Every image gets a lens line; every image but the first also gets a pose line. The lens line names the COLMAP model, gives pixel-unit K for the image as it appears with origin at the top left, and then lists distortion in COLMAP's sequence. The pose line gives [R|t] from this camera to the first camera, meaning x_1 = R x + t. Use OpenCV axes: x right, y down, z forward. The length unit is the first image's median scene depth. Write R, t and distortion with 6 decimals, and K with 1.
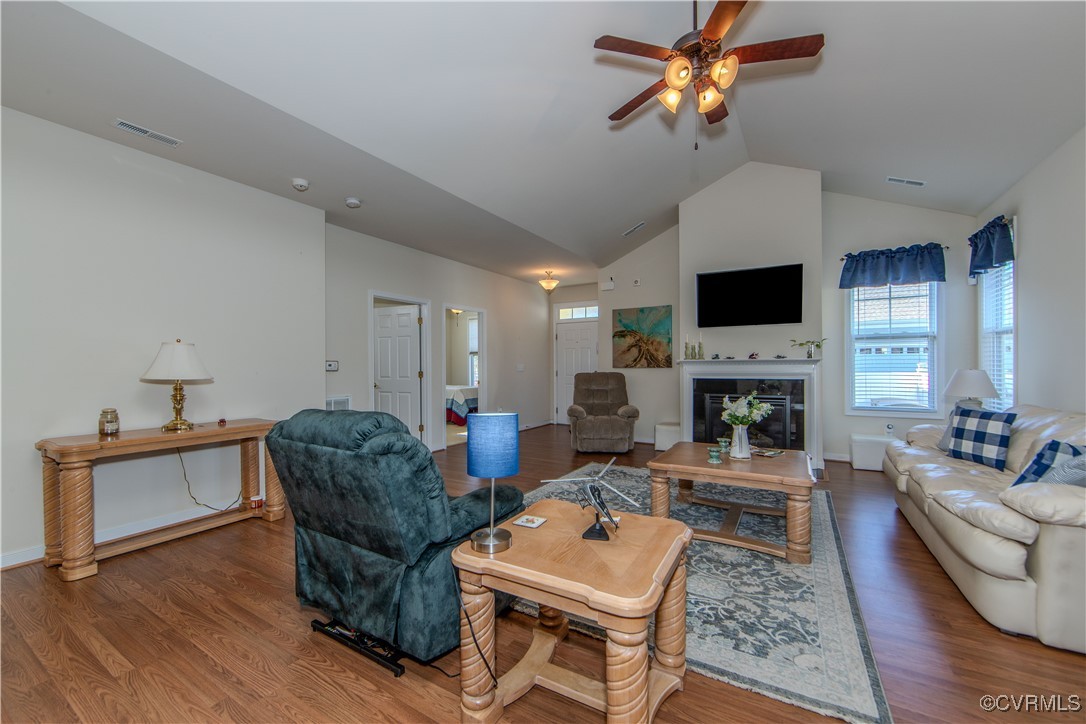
lens RADIAL K [[430.6, 0, 529.5], [0, 430.6, 365.7], [0, 0, 1]] dist [-0.000503, 0.000078]
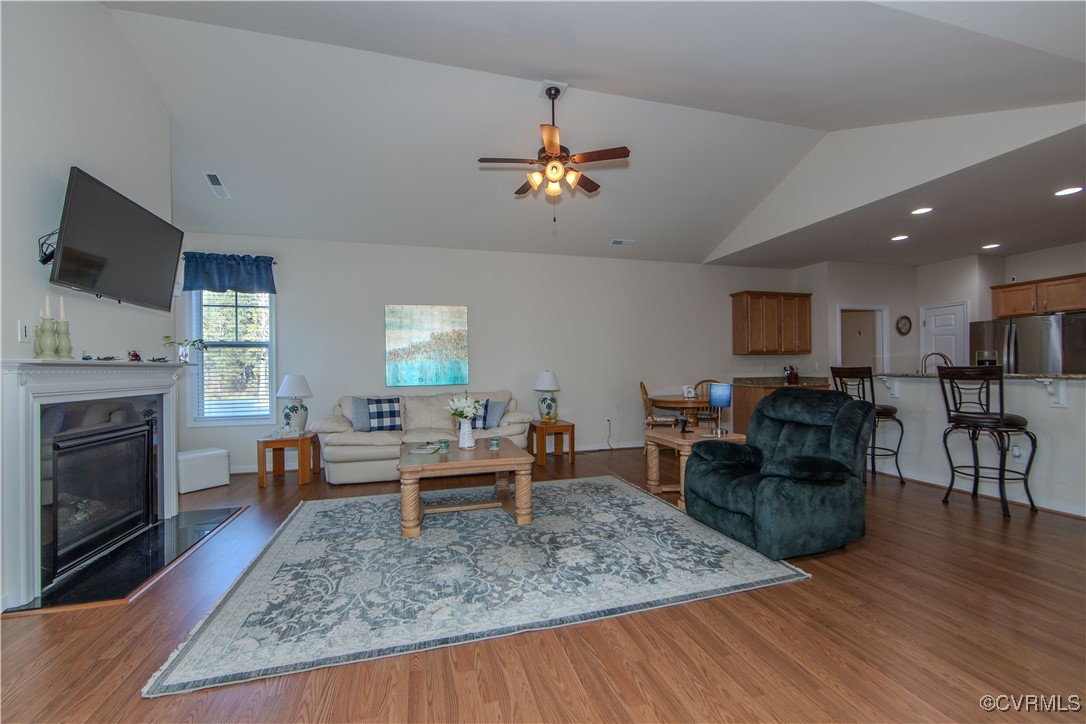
lens RADIAL K [[430.6, 0, 529.5], [0, 430.6, 365.7], [0, 0, 1]] dist [-0.000503, 0.000078]
pose [[-0.729442, 0.005766, 0.684018, -0.414056], [0.008833, 0.999960, 0.000991, -0.015857], [-0.683985, 0.006765, -0.729464, 1.567933]]
